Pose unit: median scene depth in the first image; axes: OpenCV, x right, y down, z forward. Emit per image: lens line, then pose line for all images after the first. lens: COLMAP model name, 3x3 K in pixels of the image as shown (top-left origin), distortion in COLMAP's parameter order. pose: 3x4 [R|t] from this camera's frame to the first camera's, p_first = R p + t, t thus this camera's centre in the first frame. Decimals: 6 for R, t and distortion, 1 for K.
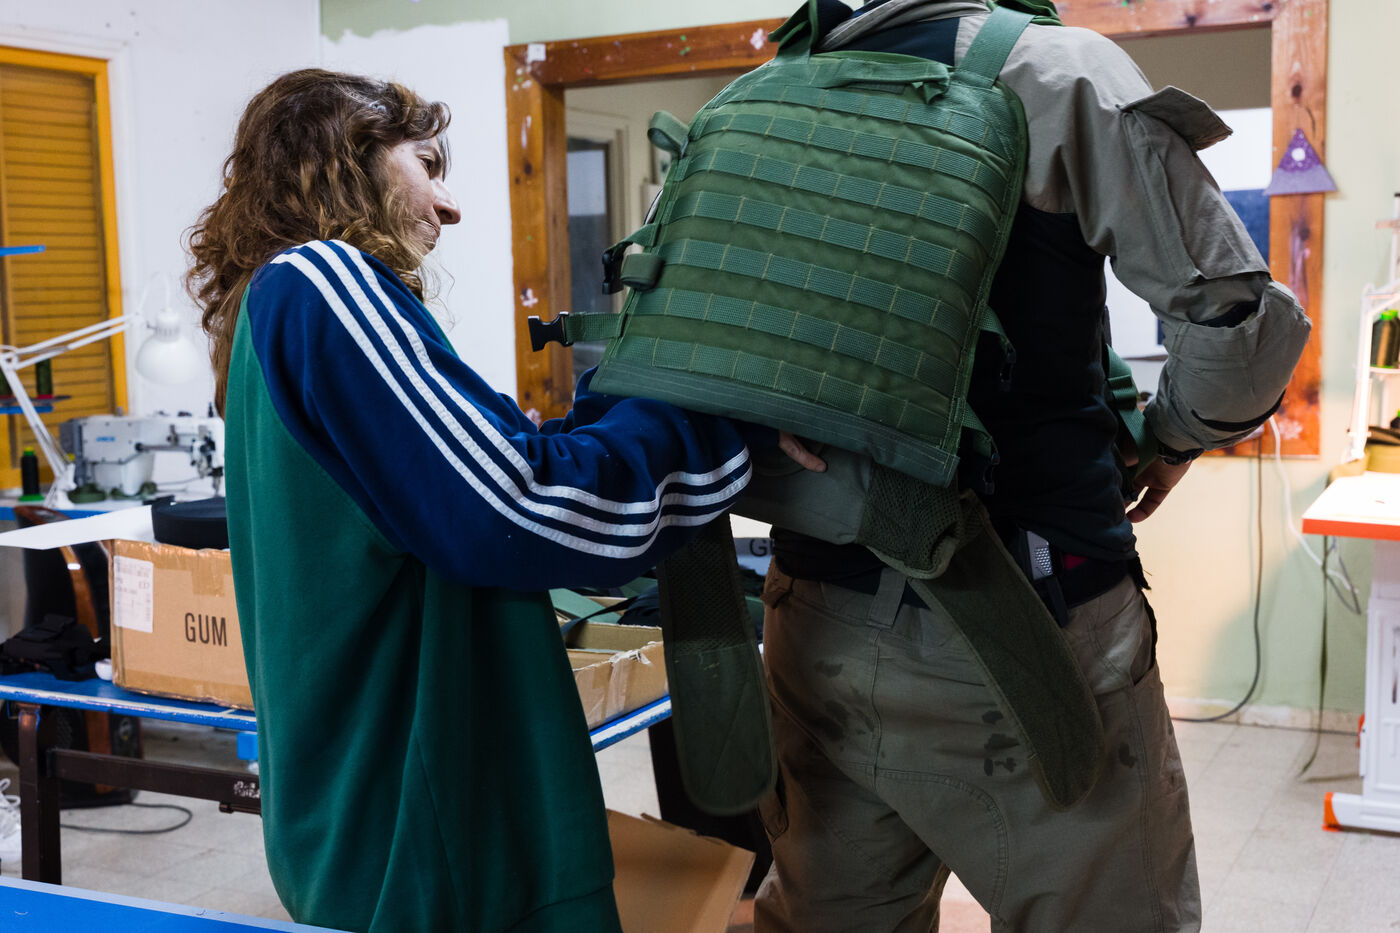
lens RADIAL K [[1780.8, 0, 693.9], [0, 1780.8, 468.2], [0, 0, 1]] dist [0.033466, 0.000000]
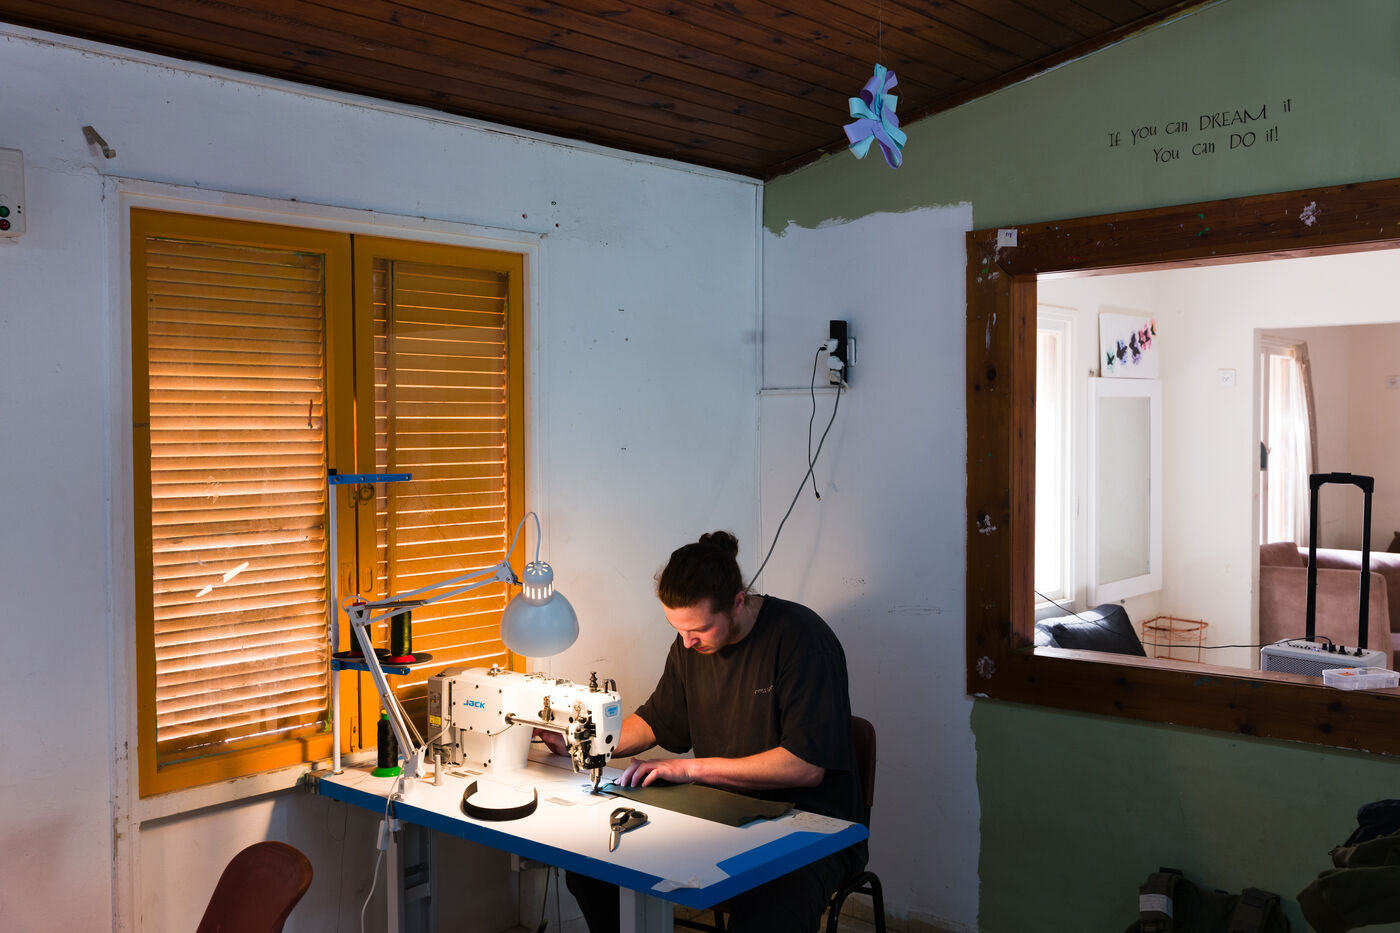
lens RADIAL K [[1338.8, 0, 701.8], [0, 1338.8, 470.0], [0, 0, 1]] dist [0.010344, 0.000000]
pose [[0.964462, 0.027539, -0.262784, -0.058834], [-0.046457, 0.996734, -0.066047, -0.076219], [0.260107, 0.075908, 0.962591, 0.365916]]
